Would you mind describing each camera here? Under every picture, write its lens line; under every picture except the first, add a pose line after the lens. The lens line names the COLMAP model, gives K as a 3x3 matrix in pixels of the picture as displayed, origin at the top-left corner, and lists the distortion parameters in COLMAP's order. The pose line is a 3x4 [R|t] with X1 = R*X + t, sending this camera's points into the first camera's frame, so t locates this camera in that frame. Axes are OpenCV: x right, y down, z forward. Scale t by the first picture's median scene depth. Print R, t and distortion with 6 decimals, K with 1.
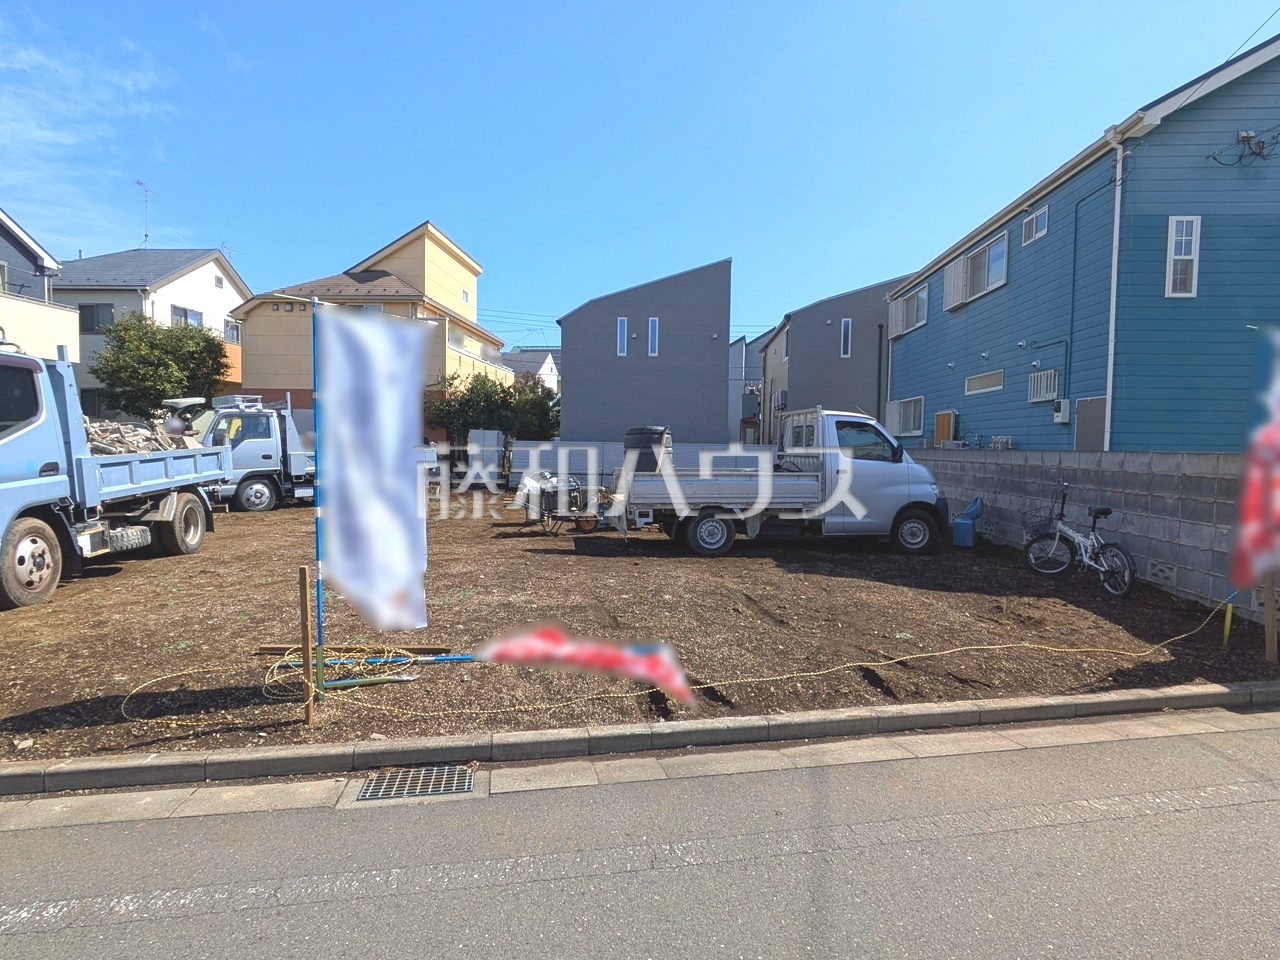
lens RADIAL K [[697.0, 0, 641.9], [0, 697.0, 477.7], [0, 0, 1]] dist [-0.001369, -0.000061]
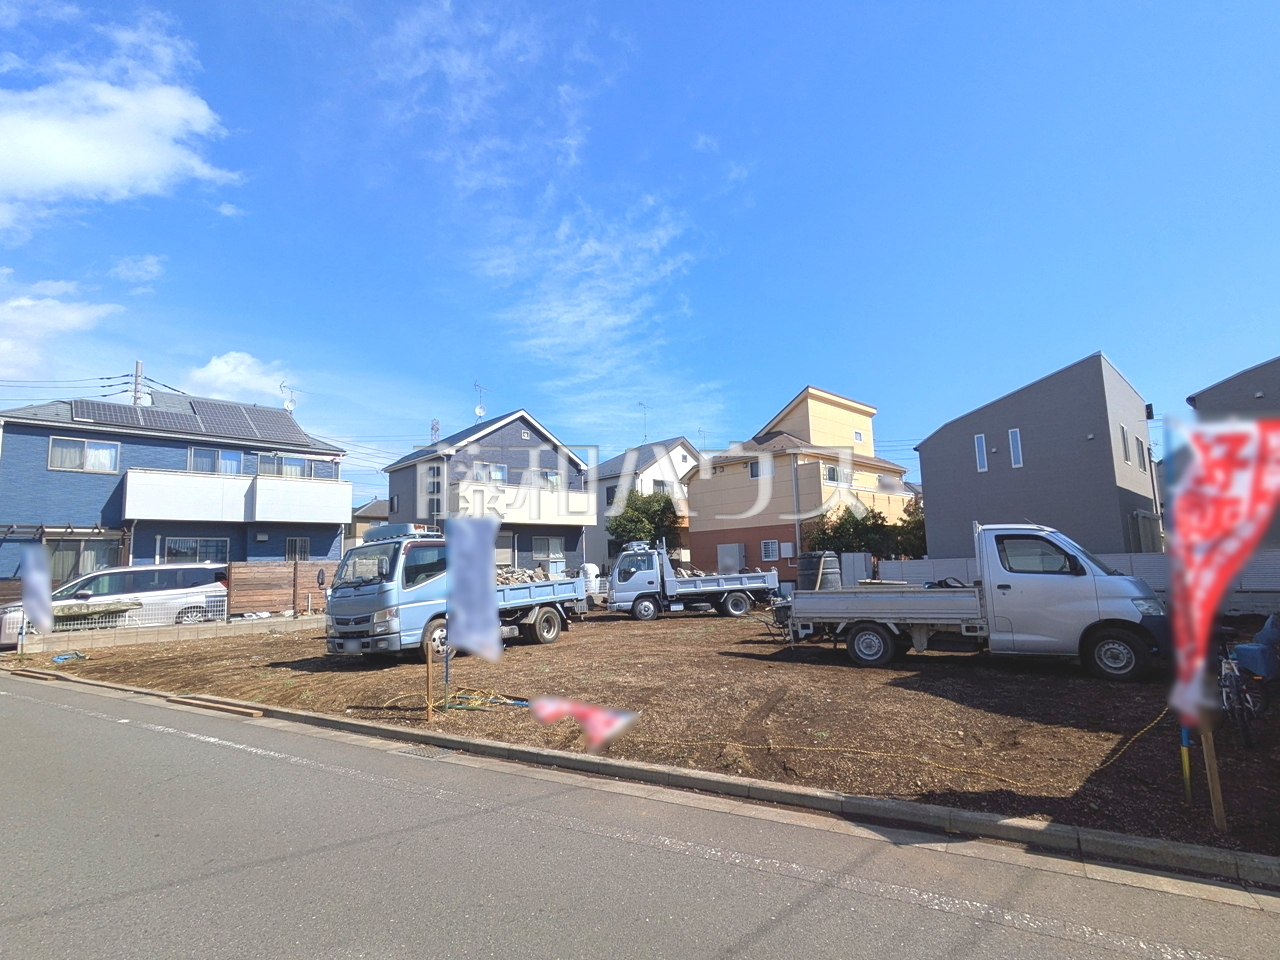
lens RADIAL K [[629.0, 0, 637.3], [0, 629.0, 495.4], [0, 0, 1]] dist [-0.002343, 0.002568]
pose [[0.739391, -0.115543, -0.663288, 0.328832], [0.010387, 0.987005, -0.160354, 0.000567], [0.673197, 0.111675, 0.730982, -0.001596]]
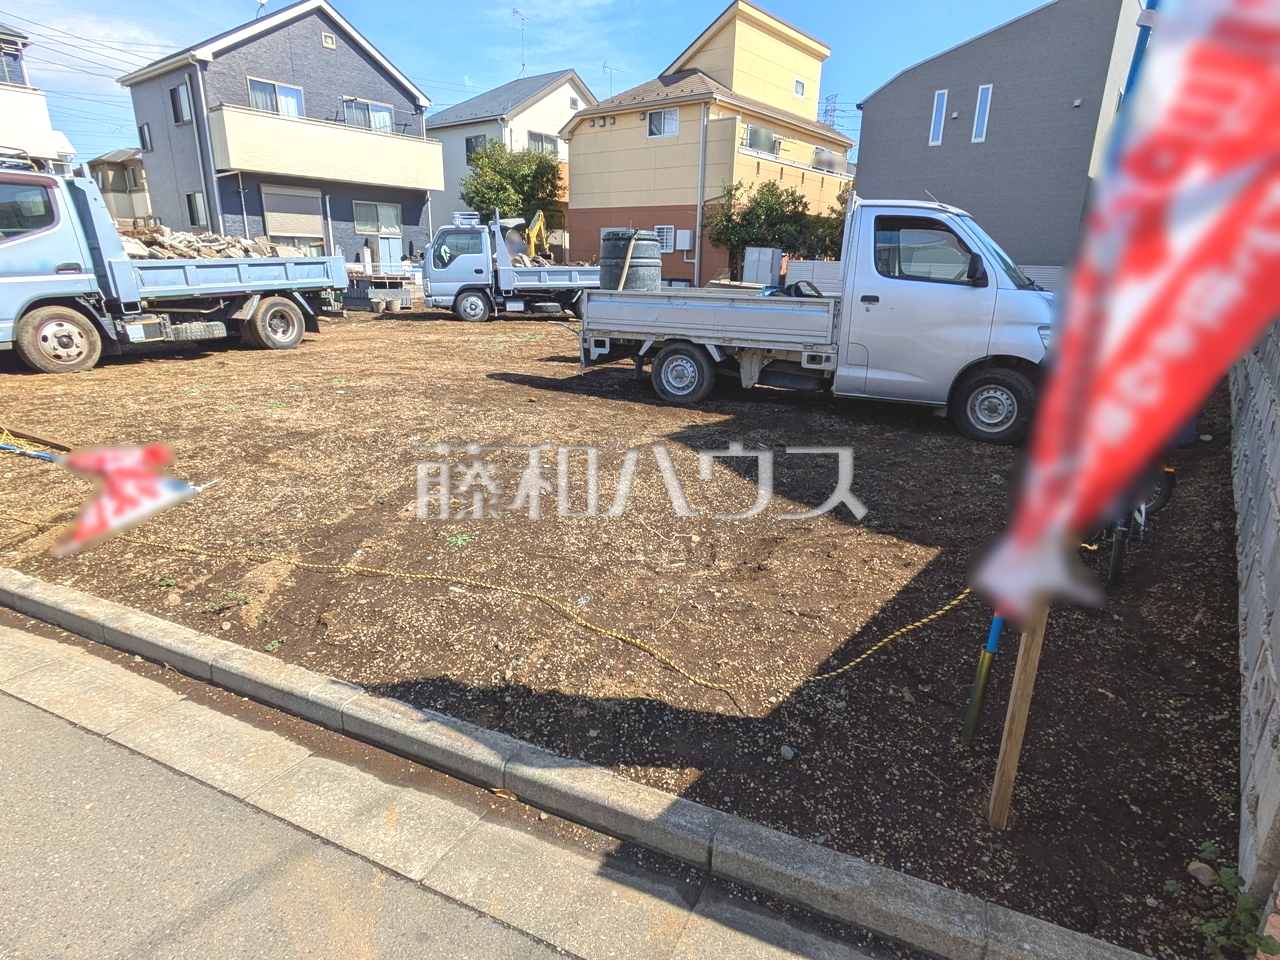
lens RADIAL K [[697.0, 0, 641.9], [0, 697.0, 477.7], [0, 0, 1]] dist [-0.001369, -0.000061]
pose [[0.813219, 0.177226, -0.554316, 0.326239], [-0.039093, 0.966986, 0.251813, -0.001829], [0.580643, -0.183109, 0.793300, 0.218169]]
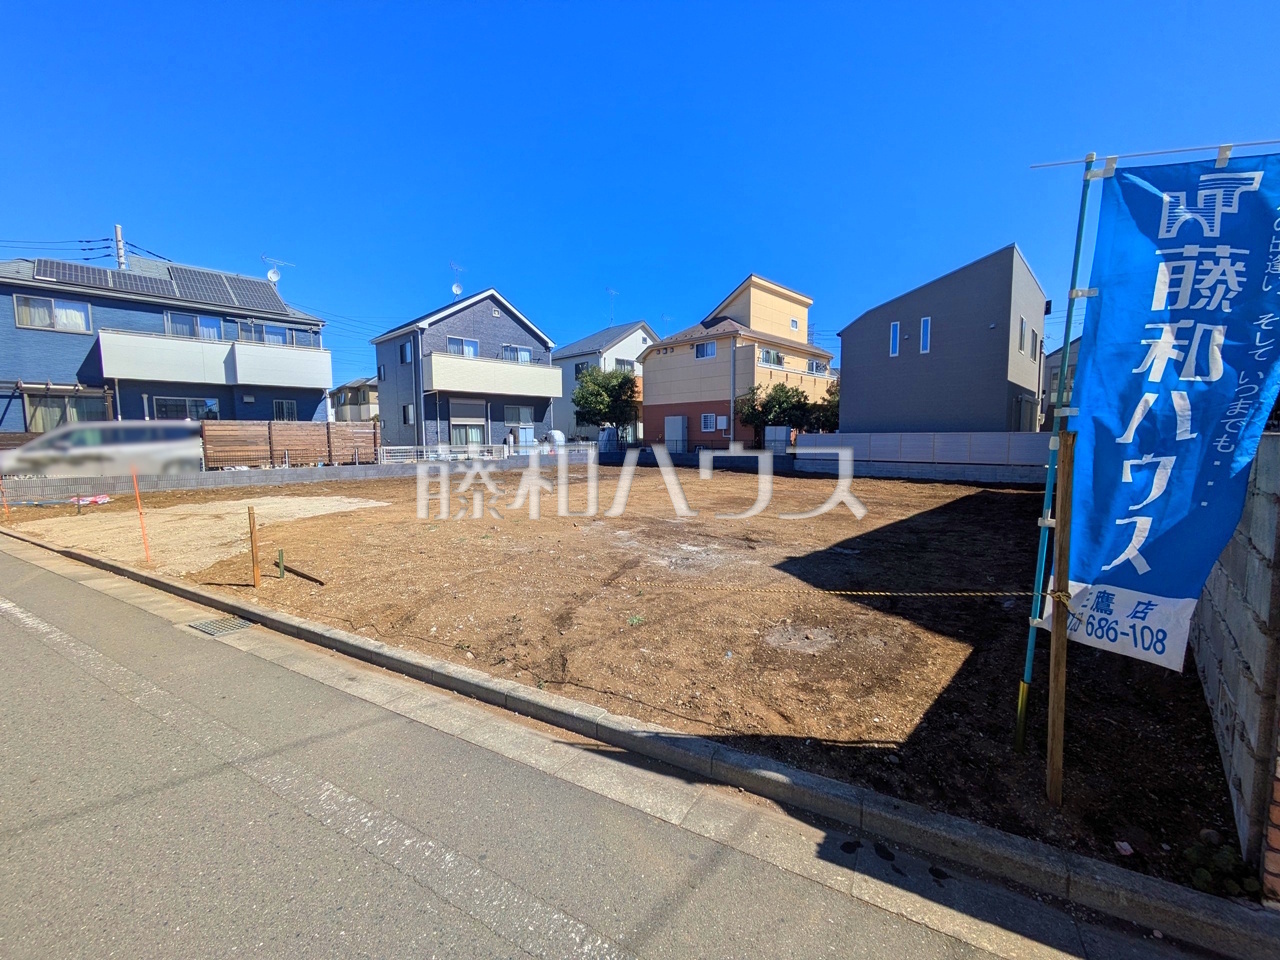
lens RADIAL K [[504.3, 0, 639.2], [0, 504.3, 477.8], [0, 0, 1]] dist [0.000056, 0.001177]
pose [[0.759688, 0.033132, -0.649443, 0.319814], [-0.011994, 0.999245, 0.036948, -0.004143], [0.650177, -0.020280, 0.759512, 0.164370]]
